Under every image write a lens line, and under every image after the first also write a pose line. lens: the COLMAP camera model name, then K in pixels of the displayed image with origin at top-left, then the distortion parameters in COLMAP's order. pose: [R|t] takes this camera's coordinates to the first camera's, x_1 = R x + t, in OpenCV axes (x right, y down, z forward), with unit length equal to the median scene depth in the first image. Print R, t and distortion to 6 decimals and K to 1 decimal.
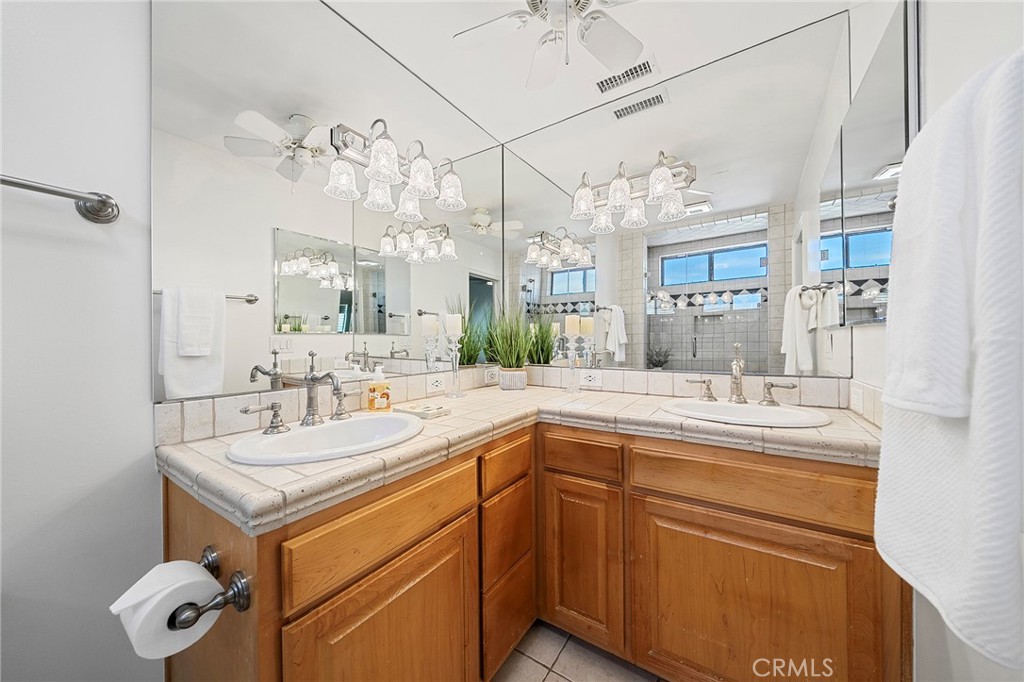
lens RADIAL K [[352.7, 0, 512.4], [0, 352.7, 348.9], [0, 0, 1]] dist [-0.002459, -0.000133]
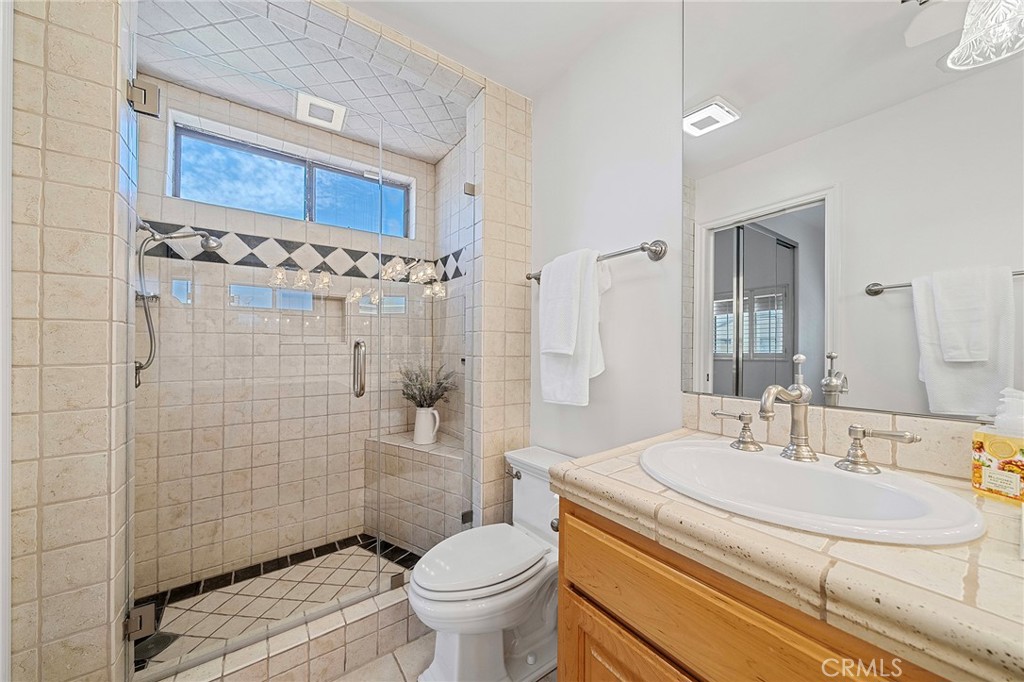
lens RADIAL K [[352.7, 0, 512.4], [0, 352.7, 348.9], [0, 0, 1]] dist [-0.002459, -0.000133]
pose [[-0.347819, 0.010955, -0.937498, 0.352635], [-0.018051, 0.999668, 0.018378, -0.010306], [0.937388, 0.023316, -0.347506, 0.851665]]
